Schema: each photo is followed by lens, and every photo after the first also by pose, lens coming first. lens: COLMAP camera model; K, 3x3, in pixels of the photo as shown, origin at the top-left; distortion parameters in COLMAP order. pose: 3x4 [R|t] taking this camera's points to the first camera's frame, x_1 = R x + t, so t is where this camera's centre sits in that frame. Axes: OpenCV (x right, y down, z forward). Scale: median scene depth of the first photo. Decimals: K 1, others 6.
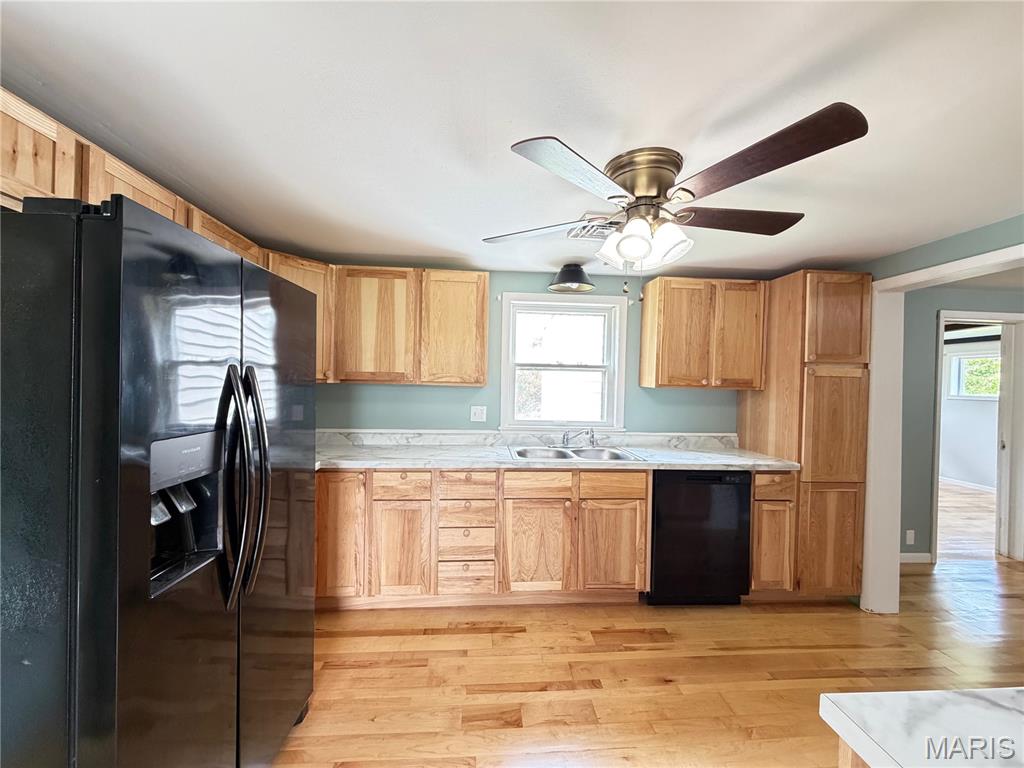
lens RADIAL K [[407.9, 0, 529.1], [0, 407.9, 378.9], [0, 0, 1]] dist [0.002346, -0.000051]
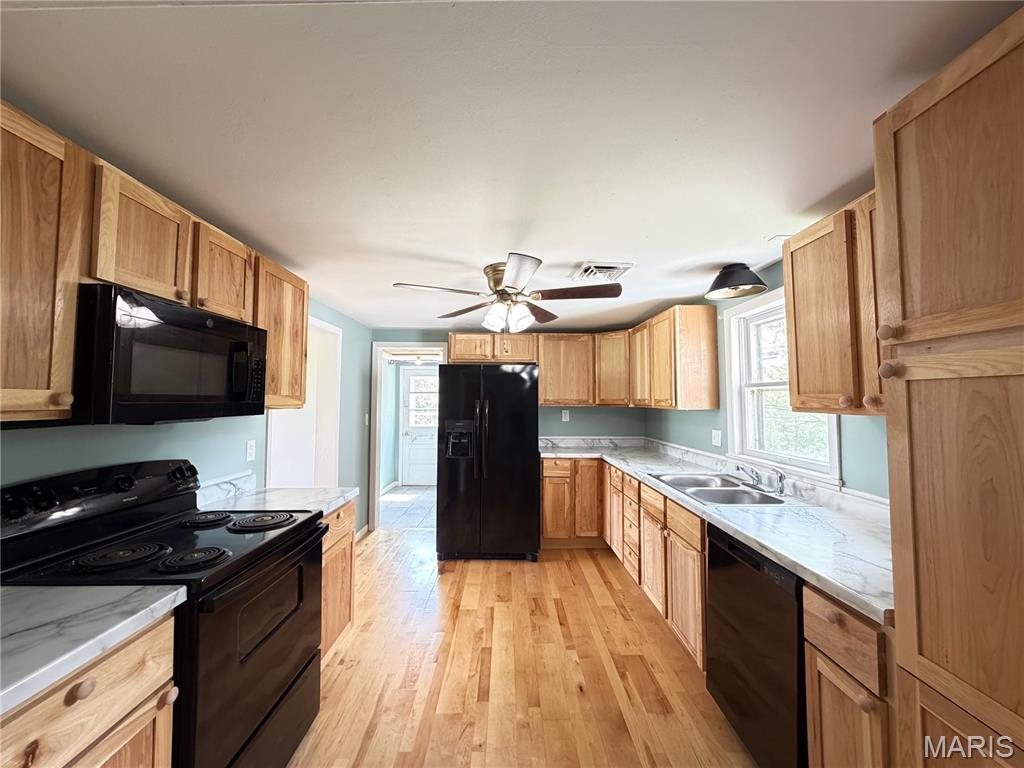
lens RADIAL K [[407.9, 0, 504.1], [0, 407.9, 386.1], [0, 0, 1]] dist [0.002346, -0.000051]
pose [[-0.083670, -0.059643, -0.994707, 1.234128], [0.000607, 0.998204, -0.059904, 0.022892], [0.996493, -0.005616, -0.083483, 0.764809]]
